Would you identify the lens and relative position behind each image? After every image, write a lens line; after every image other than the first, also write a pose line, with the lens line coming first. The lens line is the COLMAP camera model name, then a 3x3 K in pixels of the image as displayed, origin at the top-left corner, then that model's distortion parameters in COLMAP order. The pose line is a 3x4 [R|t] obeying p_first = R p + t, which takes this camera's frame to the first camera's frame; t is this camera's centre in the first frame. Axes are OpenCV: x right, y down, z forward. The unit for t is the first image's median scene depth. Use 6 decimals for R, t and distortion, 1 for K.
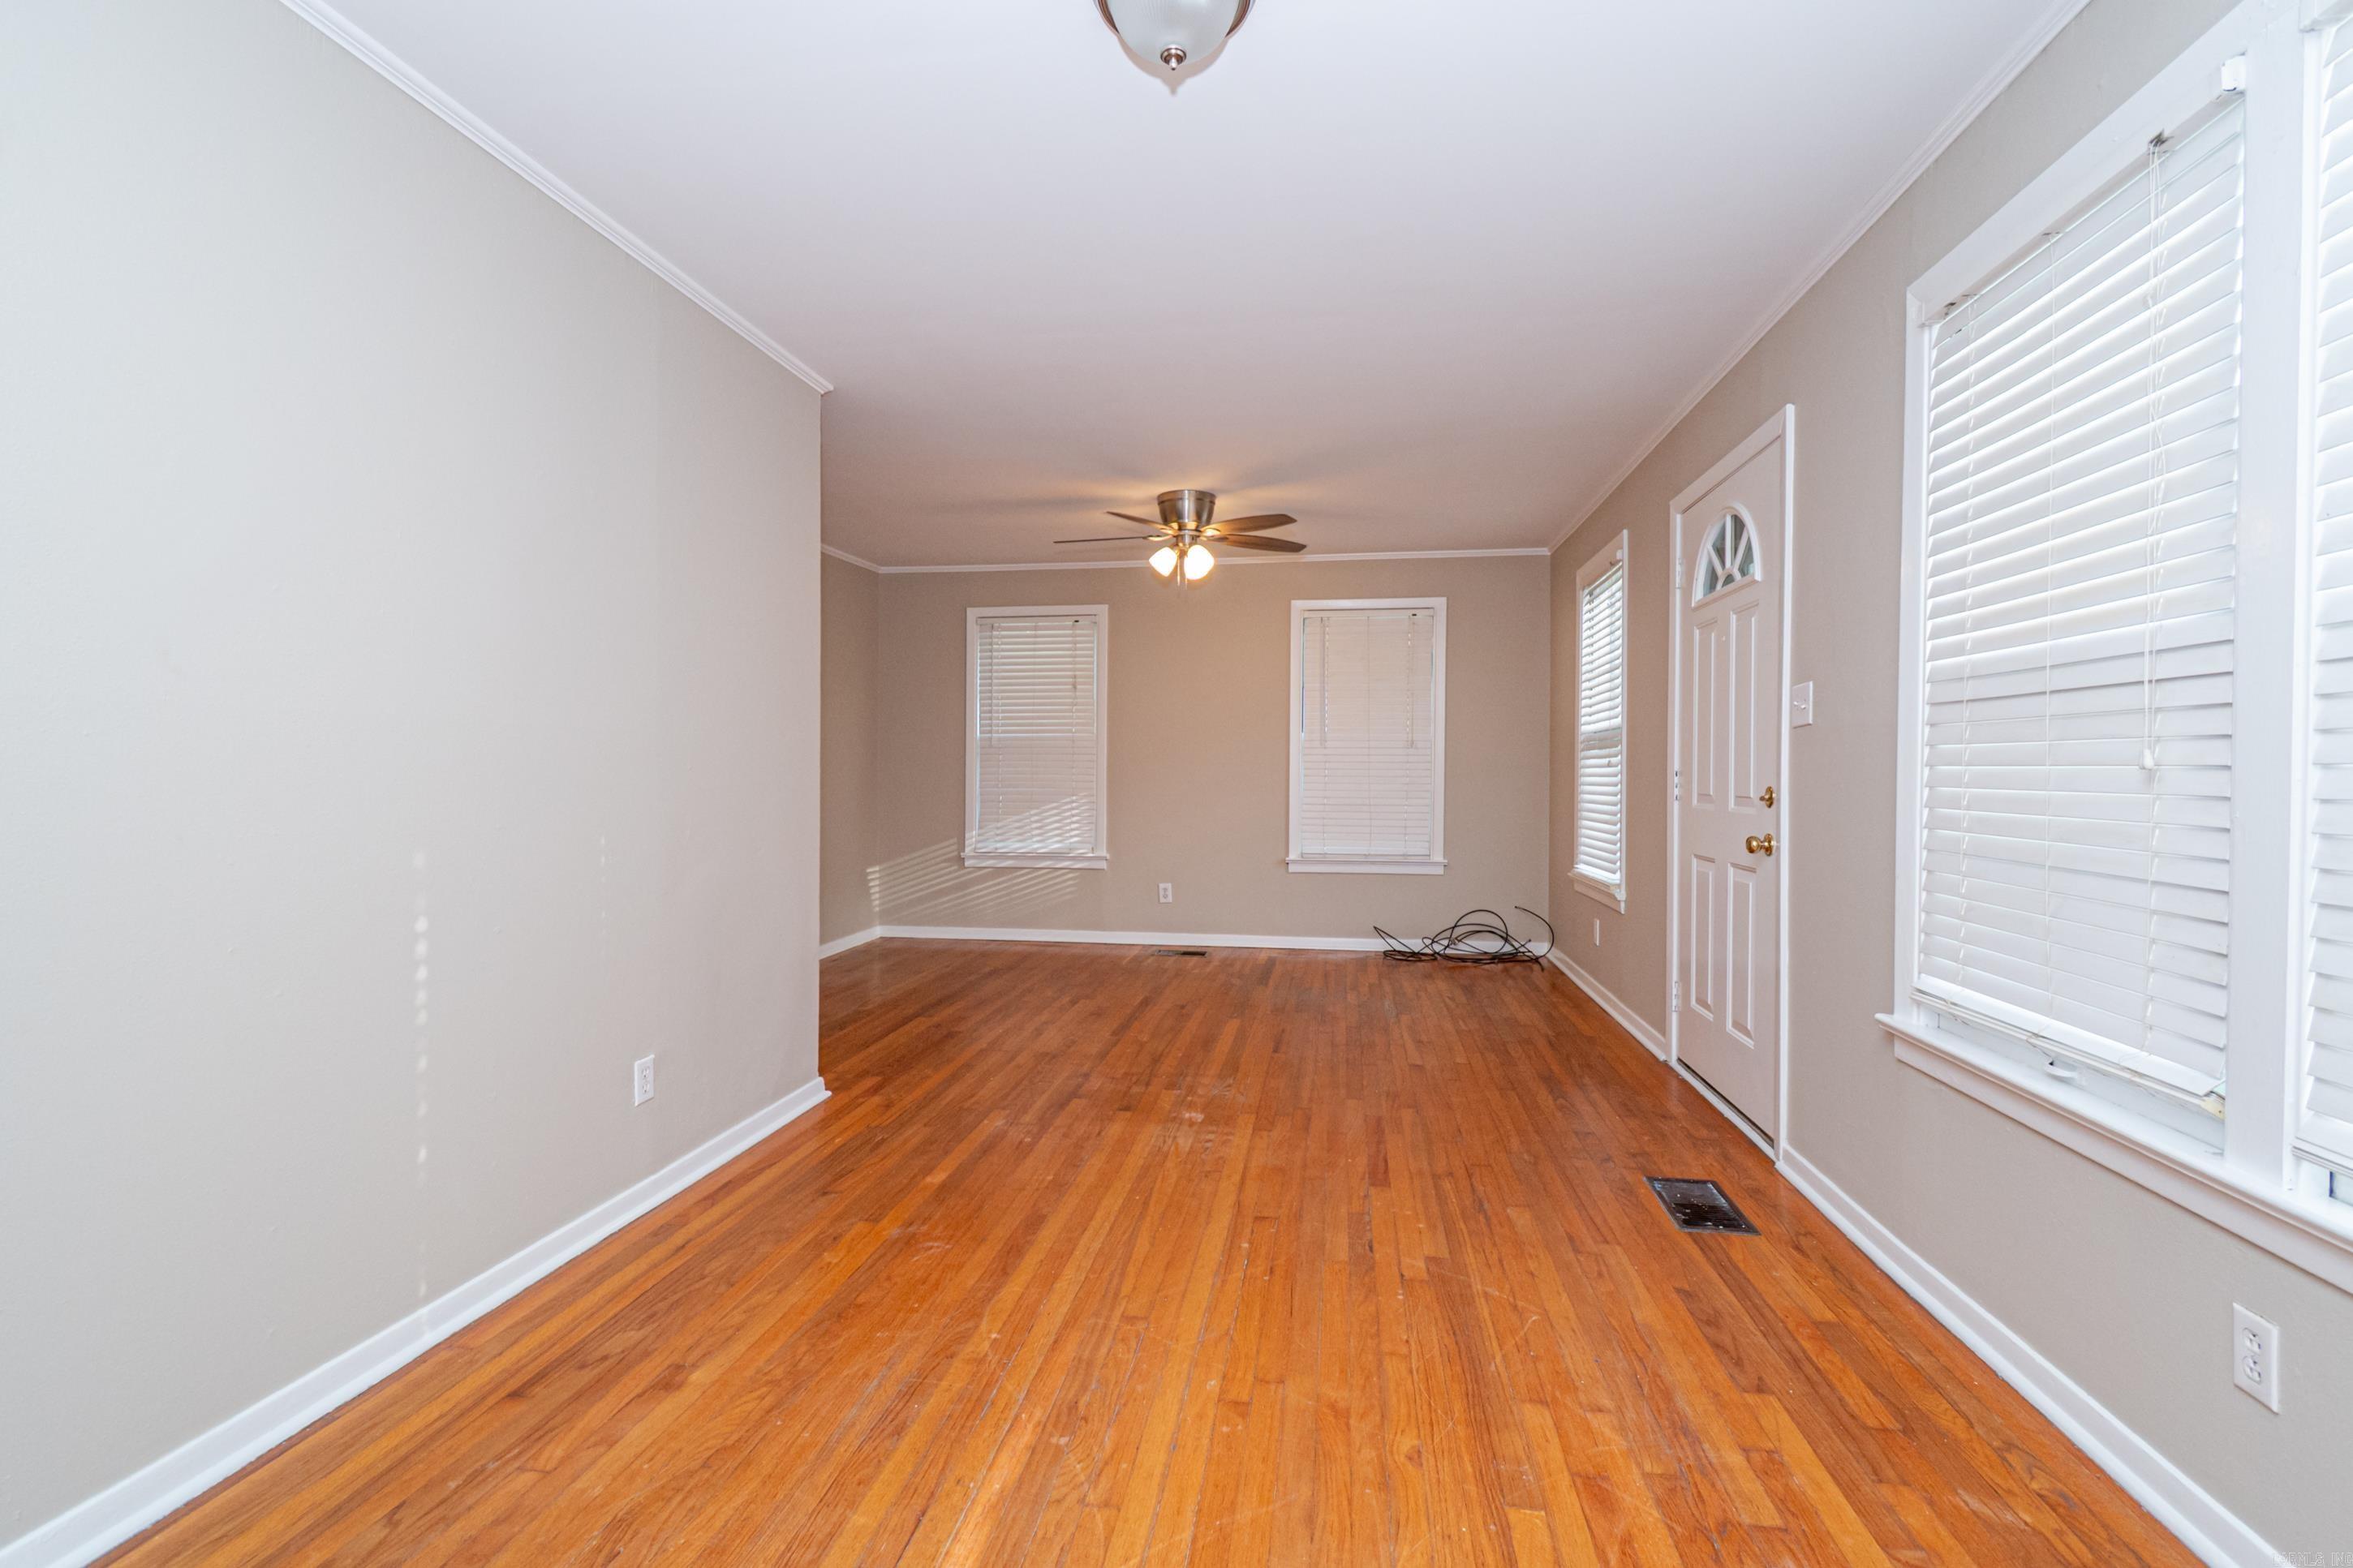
lens RADIAL K [[1051.4, 0, 1177.2], [0, 1051.4, 780.9], [0, 0, 1]] dist [0.010354, -0.003343]
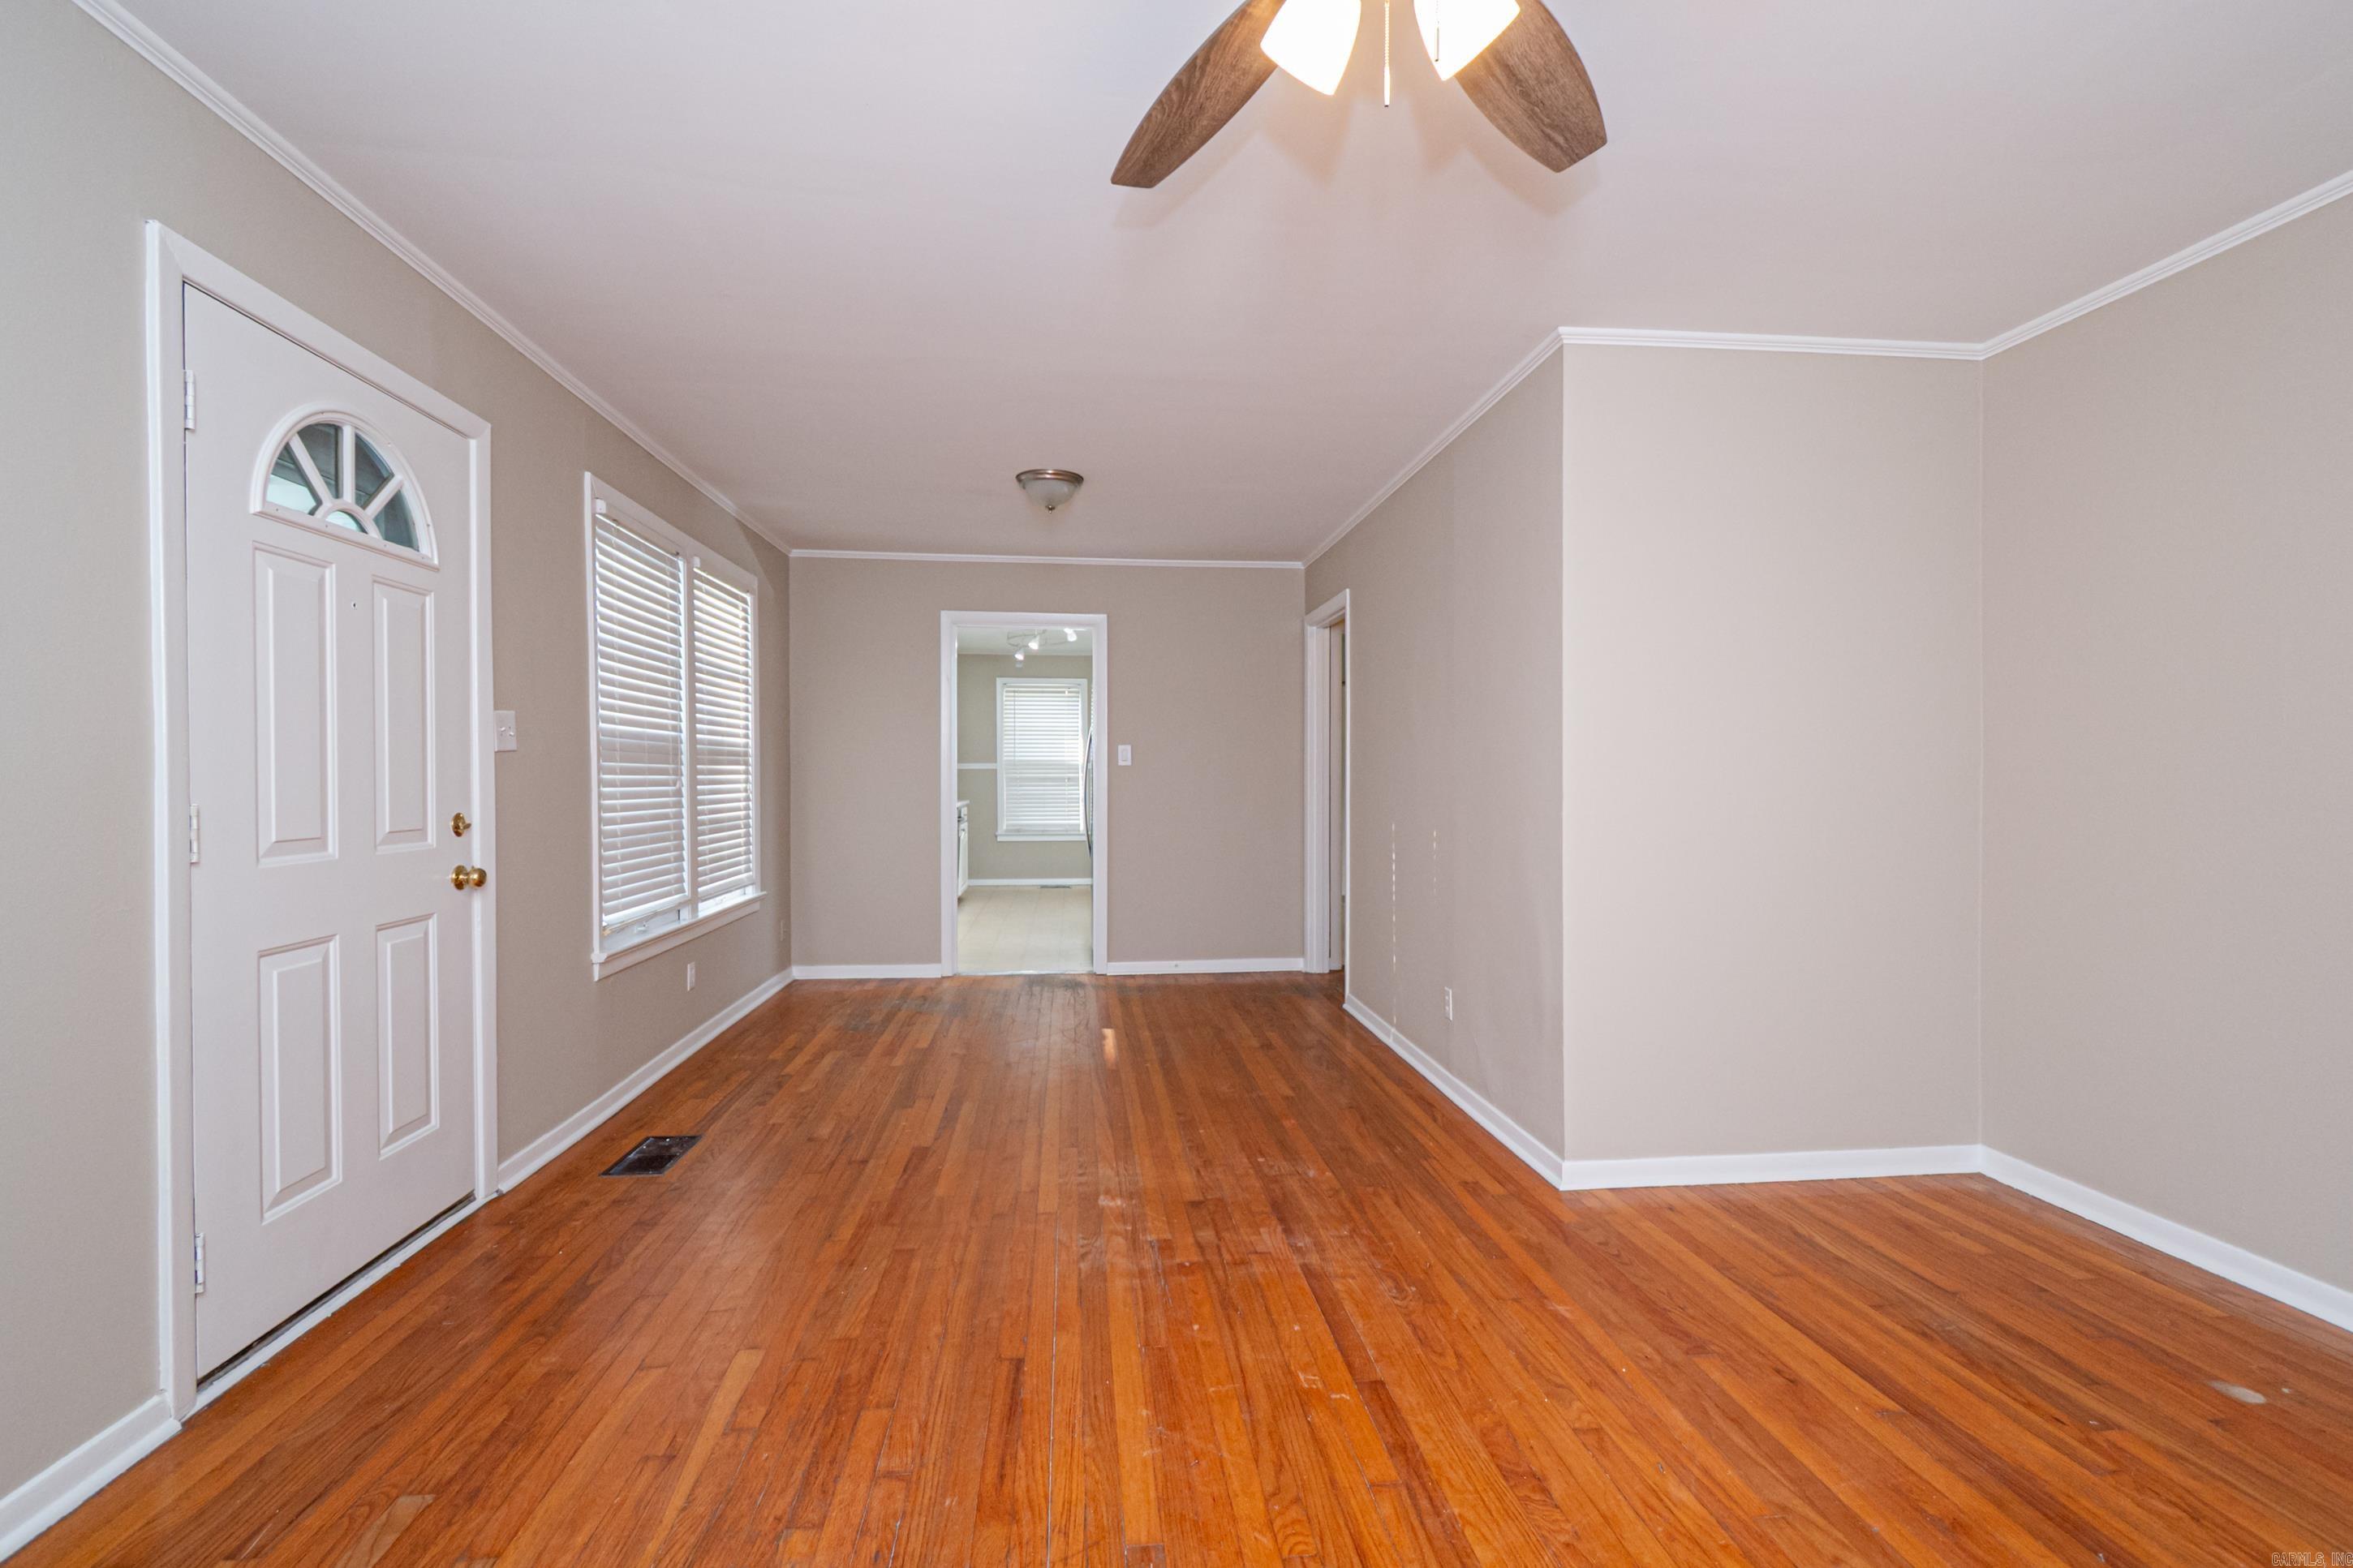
lens RADIAL K [[1051.4, 0, 1178.7], [0, 1051.4, 779.9], [0, 0, 1]] dist [0.010354, -0.003343]
pose [[-0.966168, -0.000153, -0.257914, 0.197371], [-0.003829, 0.999898, 0.013750, -0.036568], [0.257886, 0.014273, -0.966070, 1.986434]]
